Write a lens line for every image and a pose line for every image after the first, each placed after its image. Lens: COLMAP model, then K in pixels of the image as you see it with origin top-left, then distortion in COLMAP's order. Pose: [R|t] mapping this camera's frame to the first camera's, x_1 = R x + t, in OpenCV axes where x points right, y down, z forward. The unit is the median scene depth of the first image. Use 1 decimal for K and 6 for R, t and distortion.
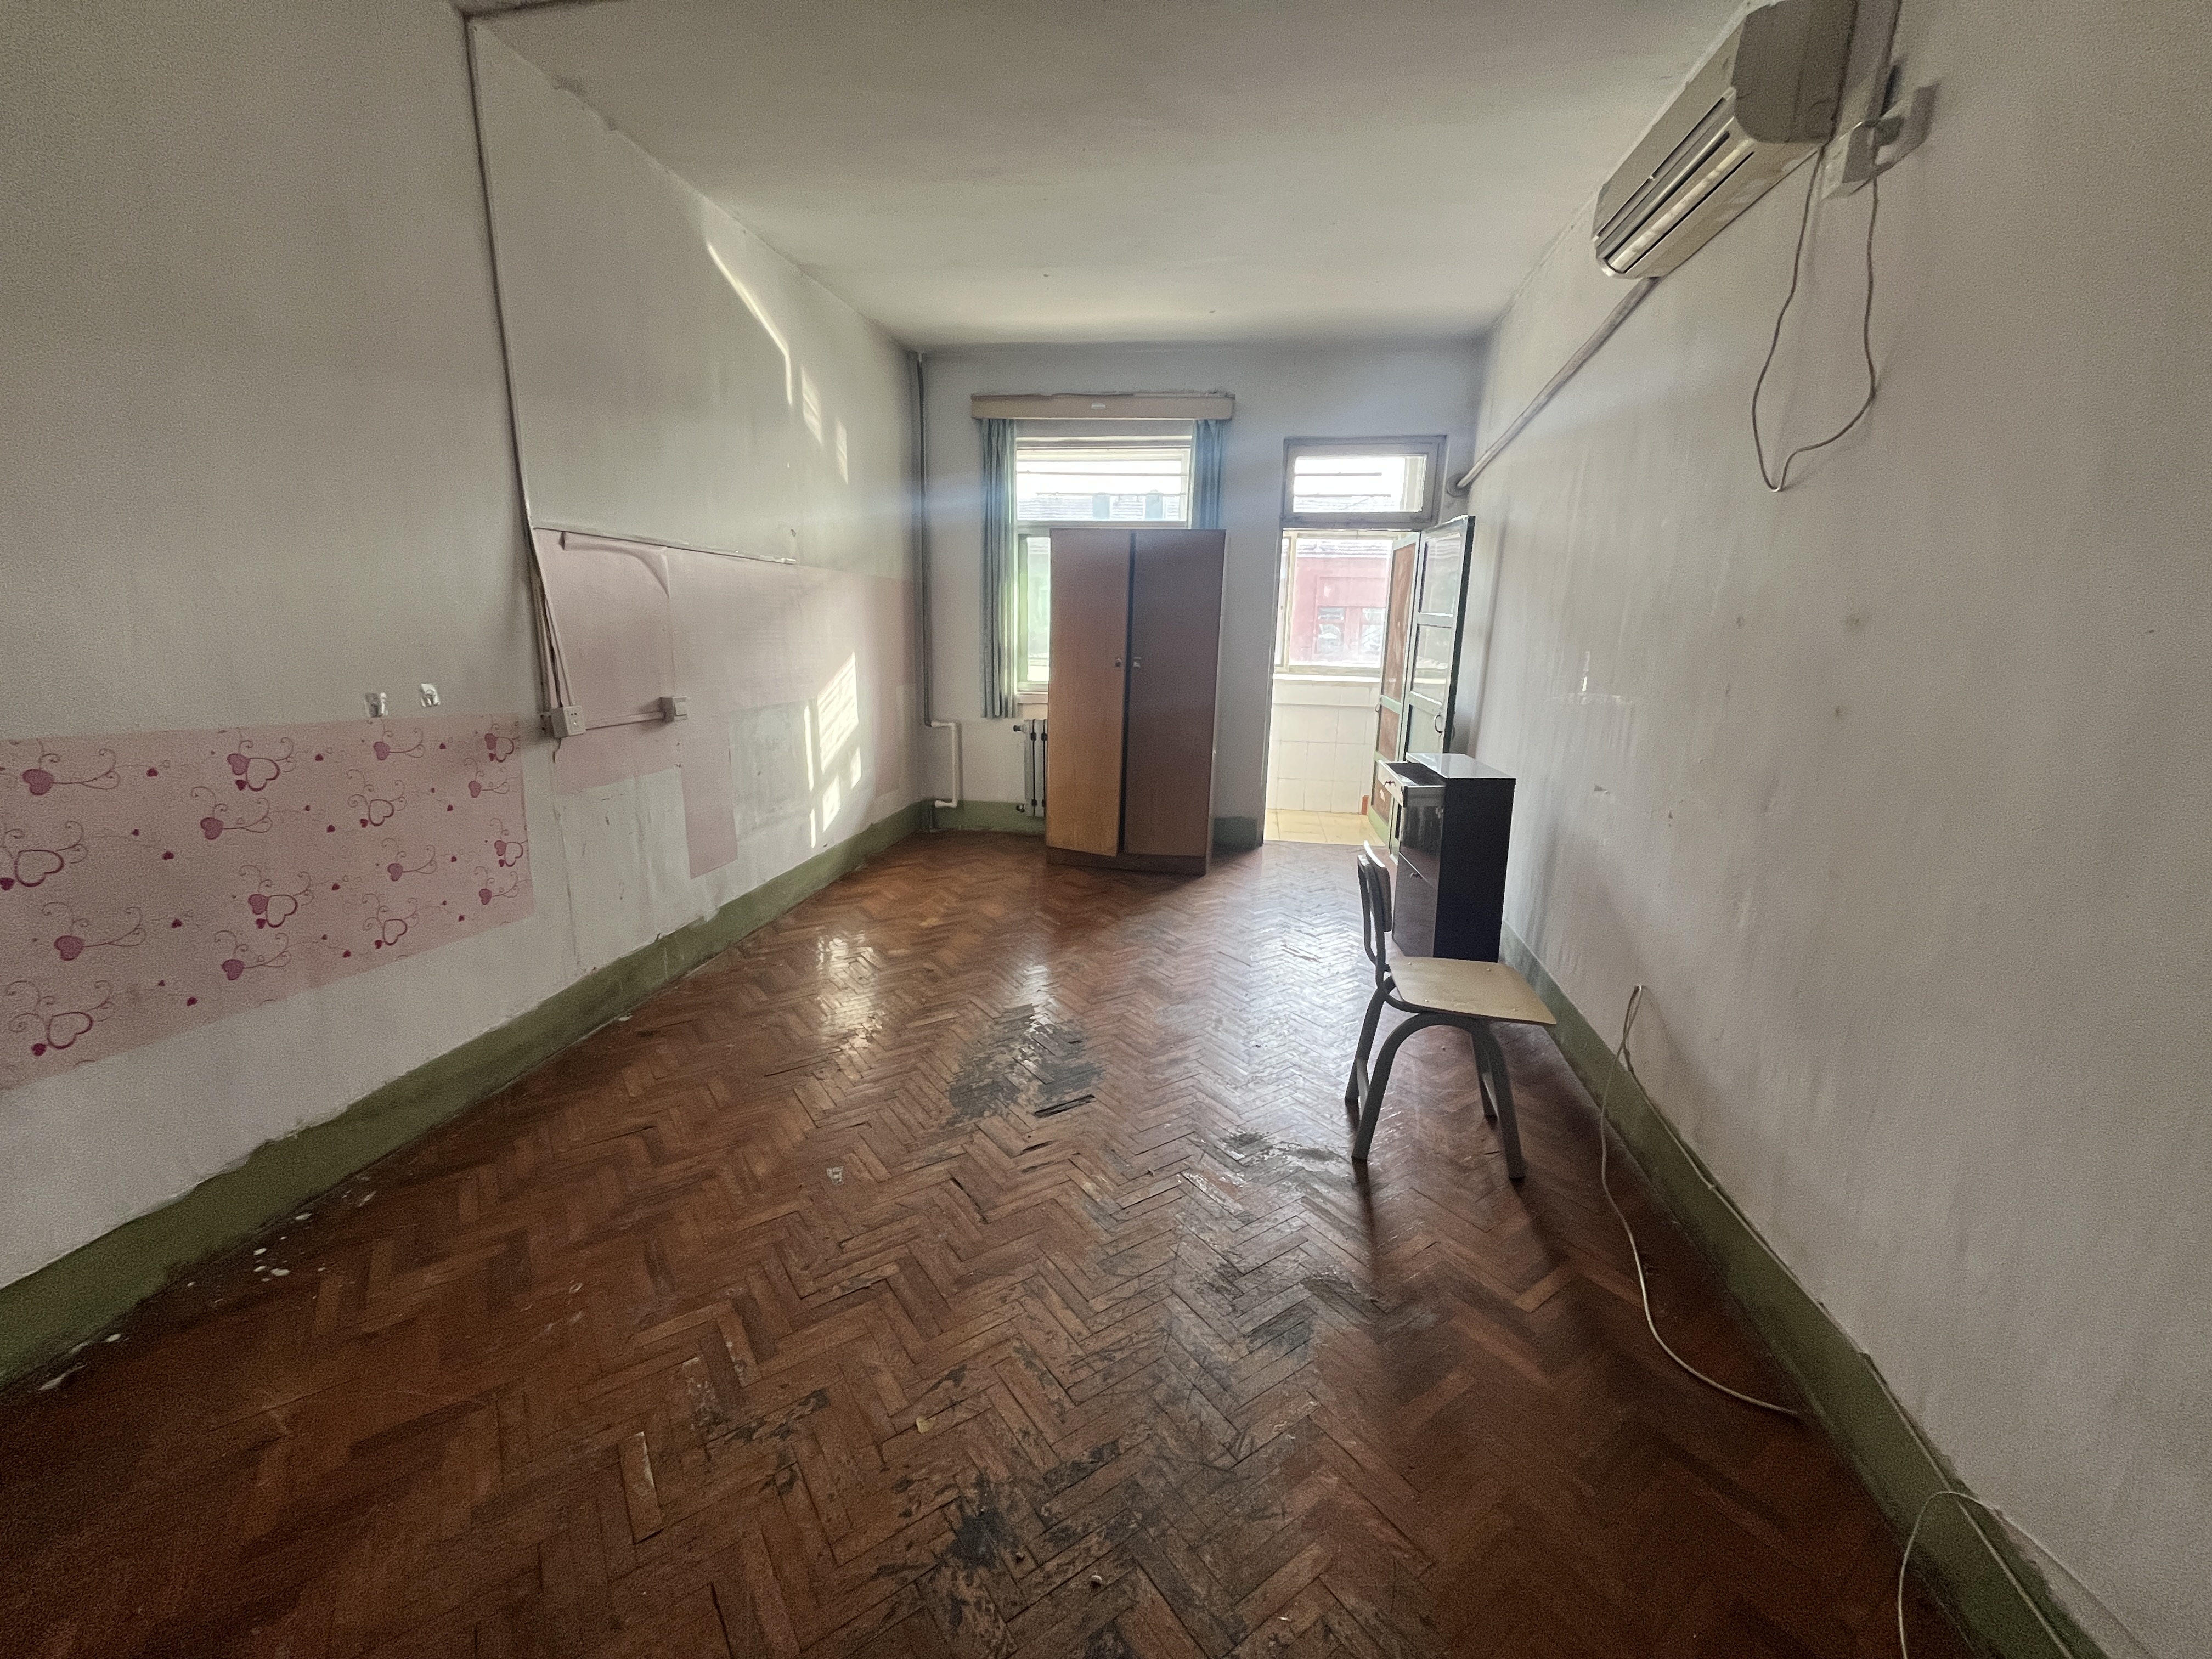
lens RADIAL K [[883.7, 0, 1103.0], [0, 883.7, 828.5], [0, 0, 1]] dist [-0.004340, -0.000402]
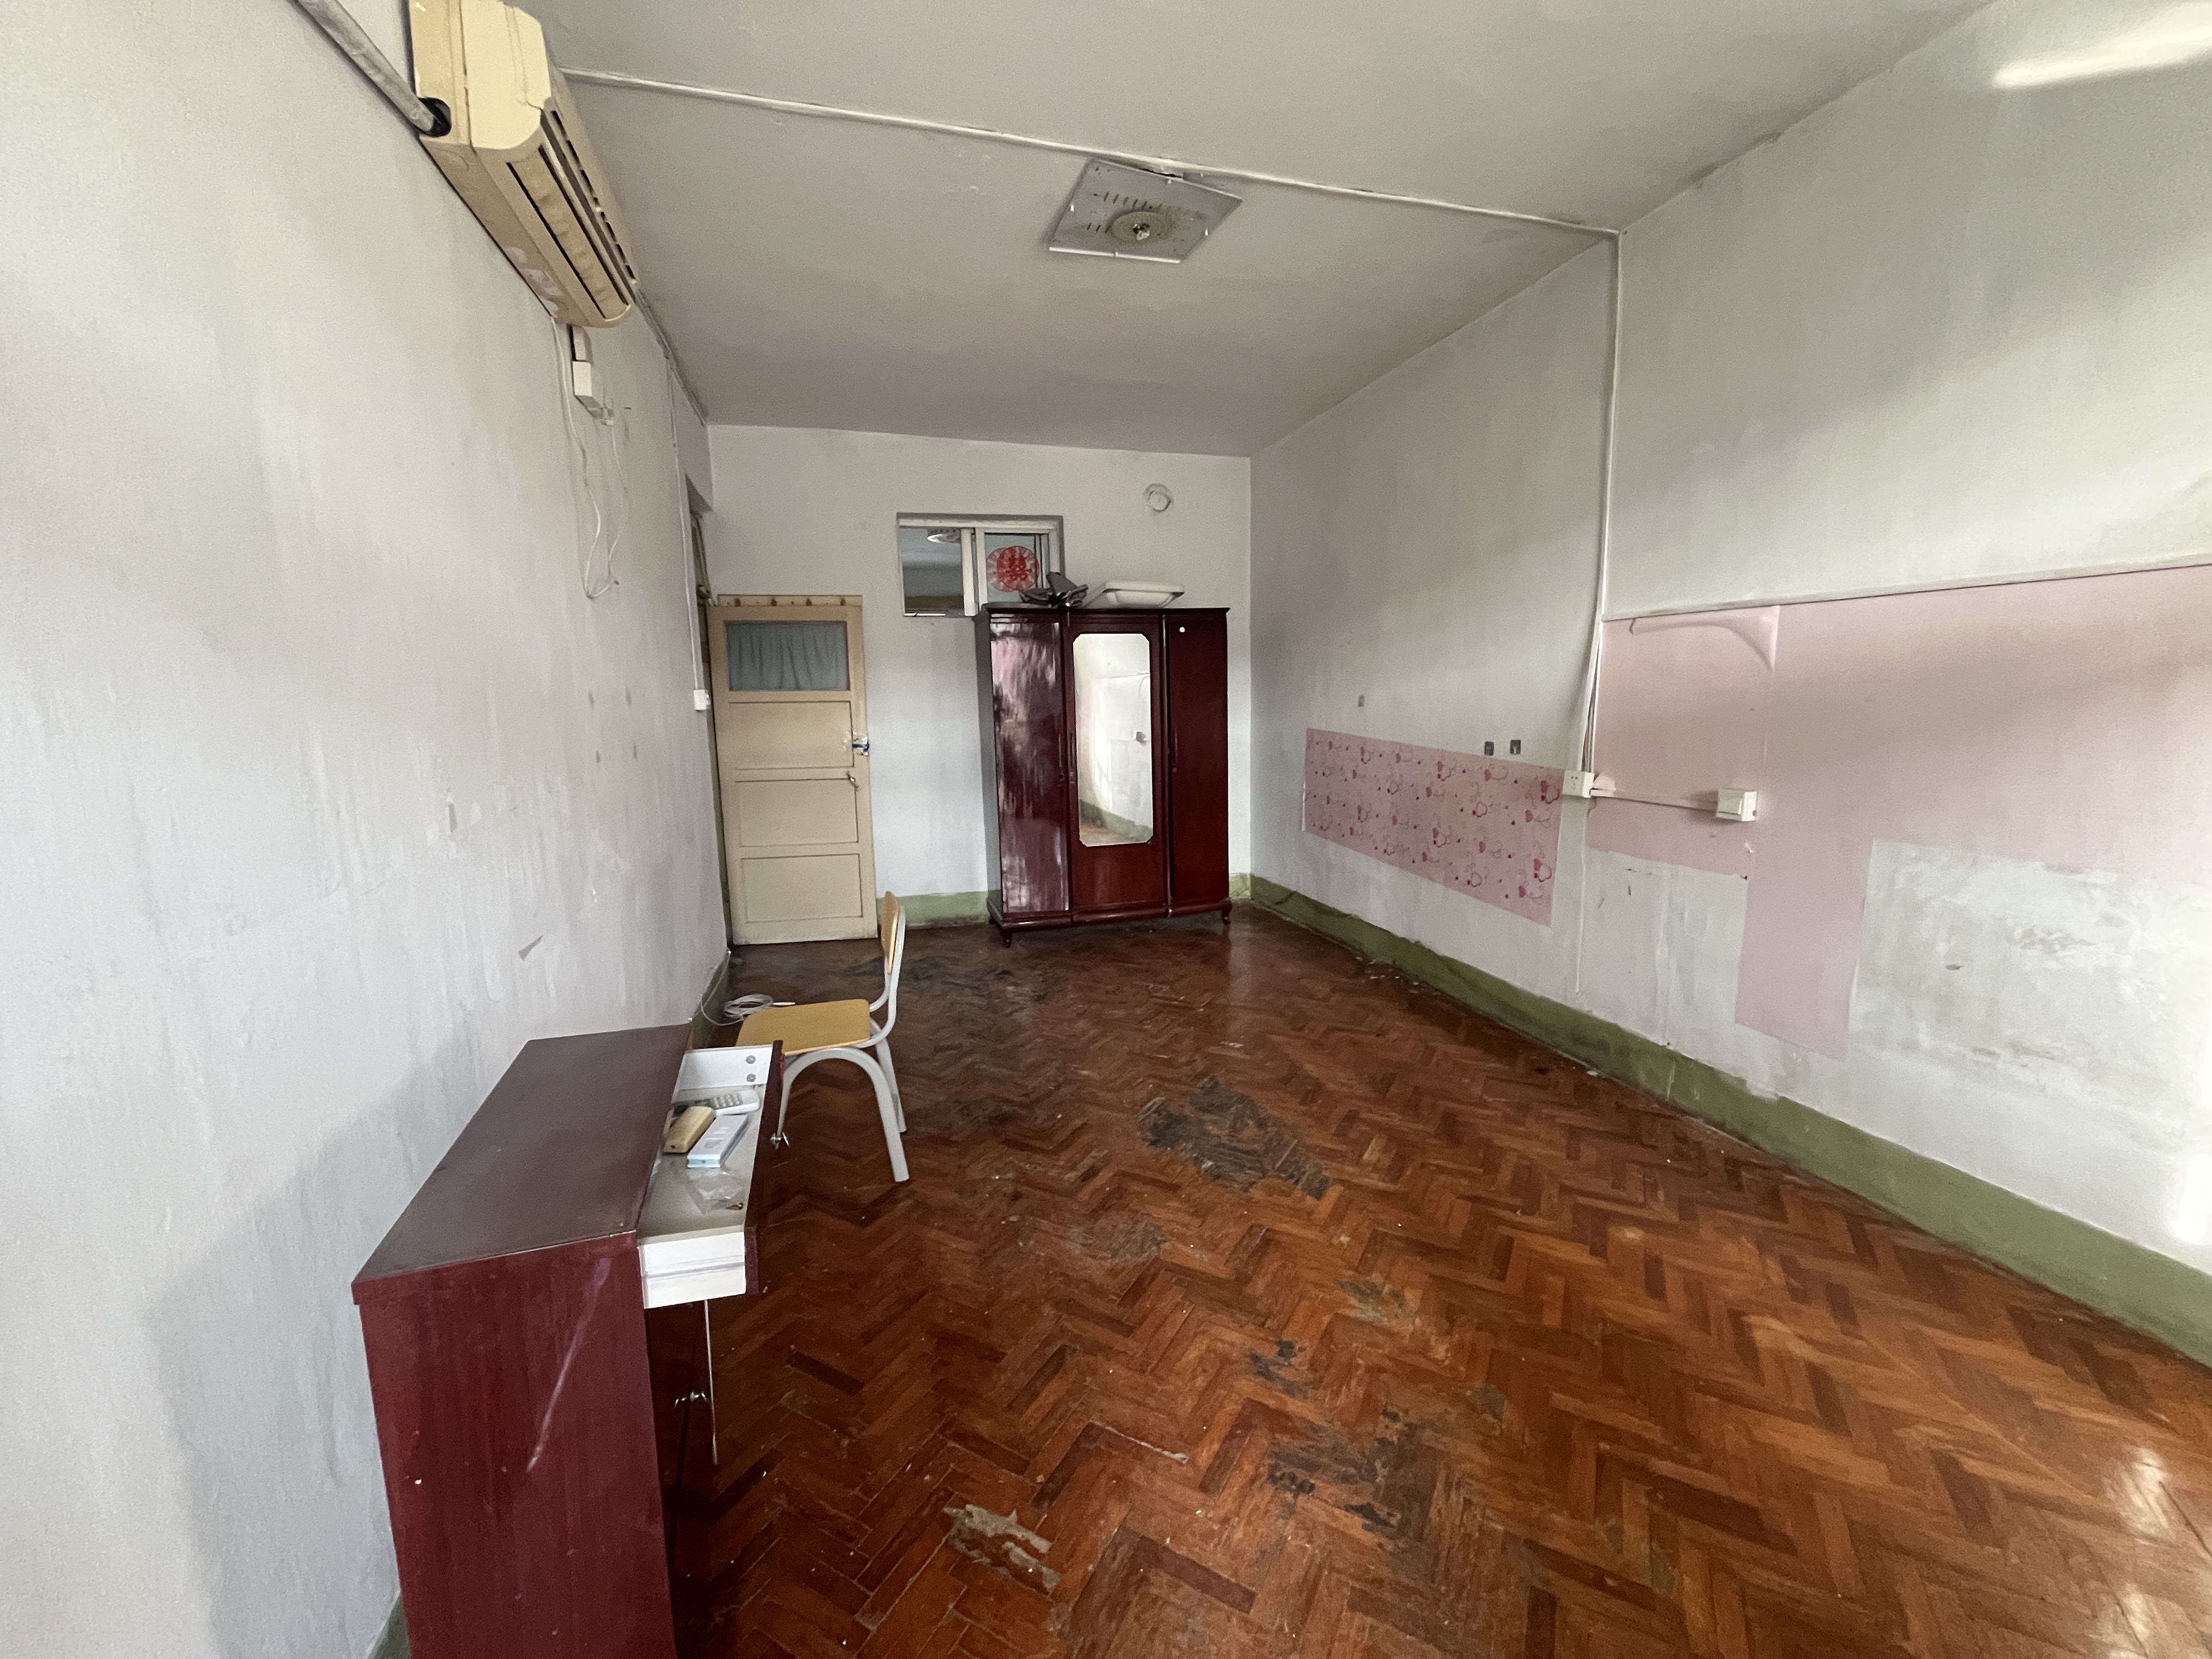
lens RADIAL K [[883.7, 0, 1103.0], [0, 883.7, 828.5], [0, 0, 1]] dist [-0.004340, -0.000402]
pose [[-0.901683, 0.060707, -0.428116, 0.407583], [-0.098363, 0.935340, 0.339799, -0.351367], [0.421062, 0.348501, -0.837409, 1.519452]]
